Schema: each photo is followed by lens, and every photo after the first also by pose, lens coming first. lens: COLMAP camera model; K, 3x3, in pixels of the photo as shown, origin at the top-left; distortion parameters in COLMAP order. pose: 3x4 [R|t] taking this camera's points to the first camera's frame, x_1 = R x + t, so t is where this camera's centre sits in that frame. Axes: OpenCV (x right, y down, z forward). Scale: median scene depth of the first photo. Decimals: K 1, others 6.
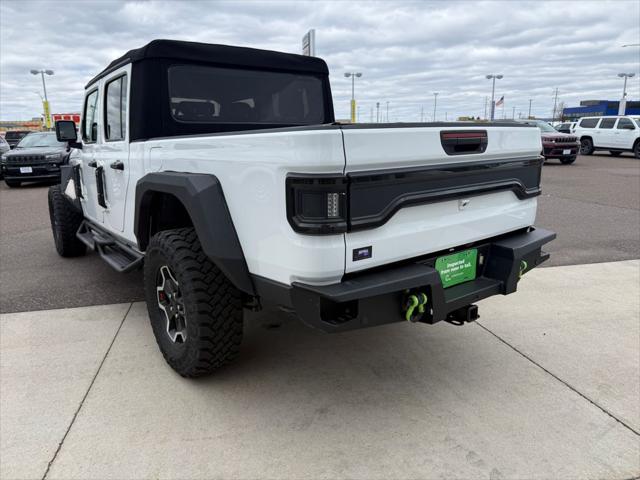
lens RADIAL K [[453.3, 0, 321.0], [0, 453.3, 244.3], [0, 0, 1]] dist [0.040085, -0.052293]
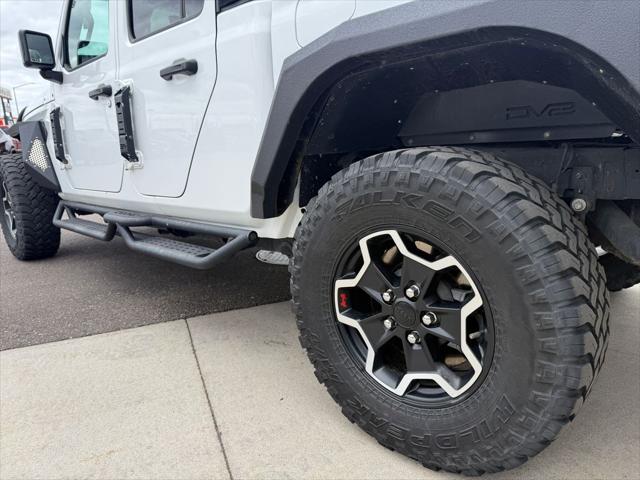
lens RADIAL K [[453.3, 0, 317.9], [0, 453.3, 242.0], [0, 0, 1]] dist [0.040085, -0.052293]
pose [[0.988603, -0.058976, 0.138513, -0.374583], [0.059561, 0.998225, -0.000080, 0.043040], [-0.138262, 0.008329, 0.990361, 0.448406]]
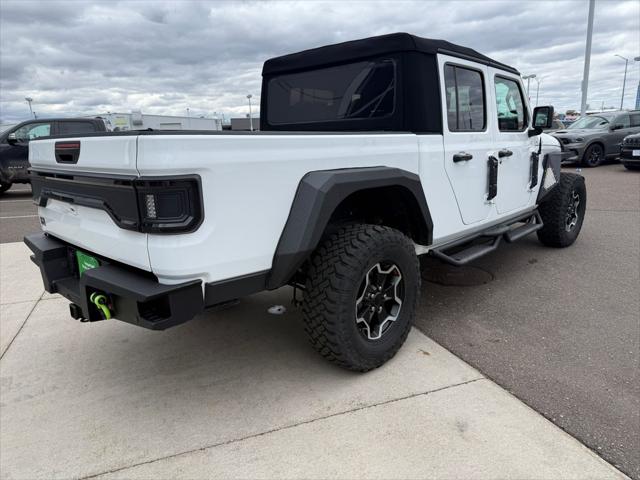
lens RADIAL K [[453.3, 0, 317.5], [0, 453.3, 243.0], [0, 0, 1]] dist [0.040085, -0.052293]
pose [[0.138095, 0.244802, -0.959688, 0.932957], [-0.199659, 0.955960, 0.215121, -0.231041], [0.970086, 0.161903, 0.180891, 0.885158]]
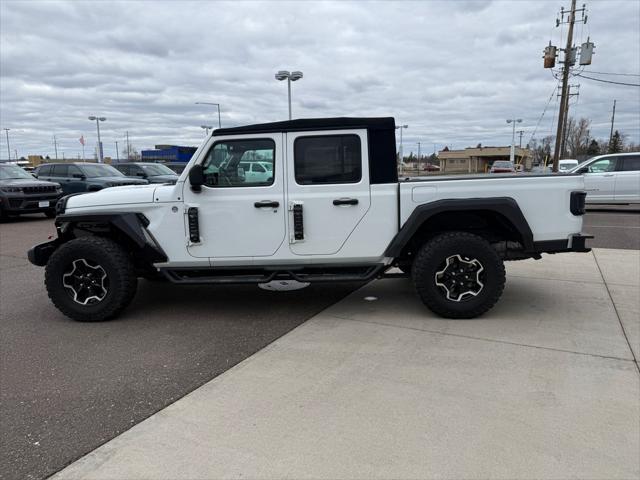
lens RADIAL K [[453.3, 0, 316.4], [0, 453.3, 237.5], [0, 0, 1]] dist [0.040085, -0.052293]
pose [[0.646588, -0.106624, 0.755351, -1.530372], [0.180296, 0.983490, -0.015507, -0.065622], [-0.741227, 0.146213, 0.655137, 0.219761]]
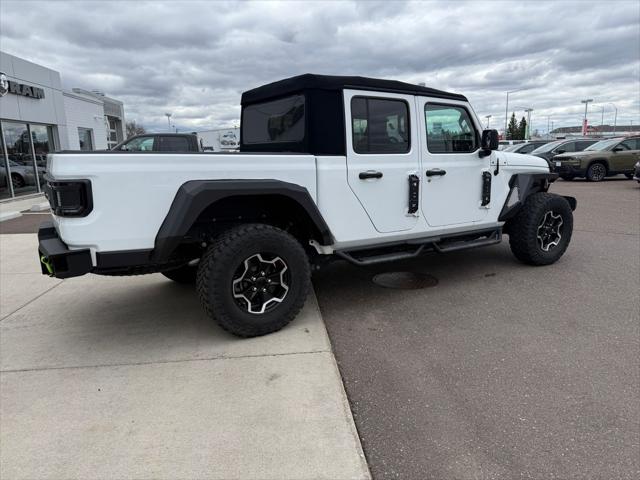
lens RADIAL K [[453.3, 0, 317.6], [0, 453.3, 242.1], [0, 0, 1]] dist [0.040085, -0.052293]
pose [[-0.110885, 0.217007, -0.969852, 1.166956], [-0.209984, 0.948723, 0.236287, -0.342303], [0.971396, 0.229854, -0.059631, 1.321310]]
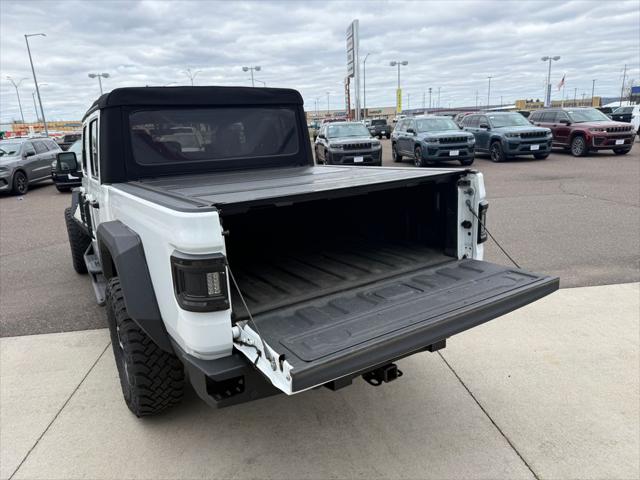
lens RADIAL K [[453.3, 0, 321.2], [0, 453.3, 245.7], [0, 0, 1]] dist [0.040085, -0.052293]
pose [[0.993813, -0.003875, -0.111000, 0.193041], [0.006668, 0.999670, 0.024804, -0.099167], [0.110867, -0.025391, 0.993511, 0.006865]]
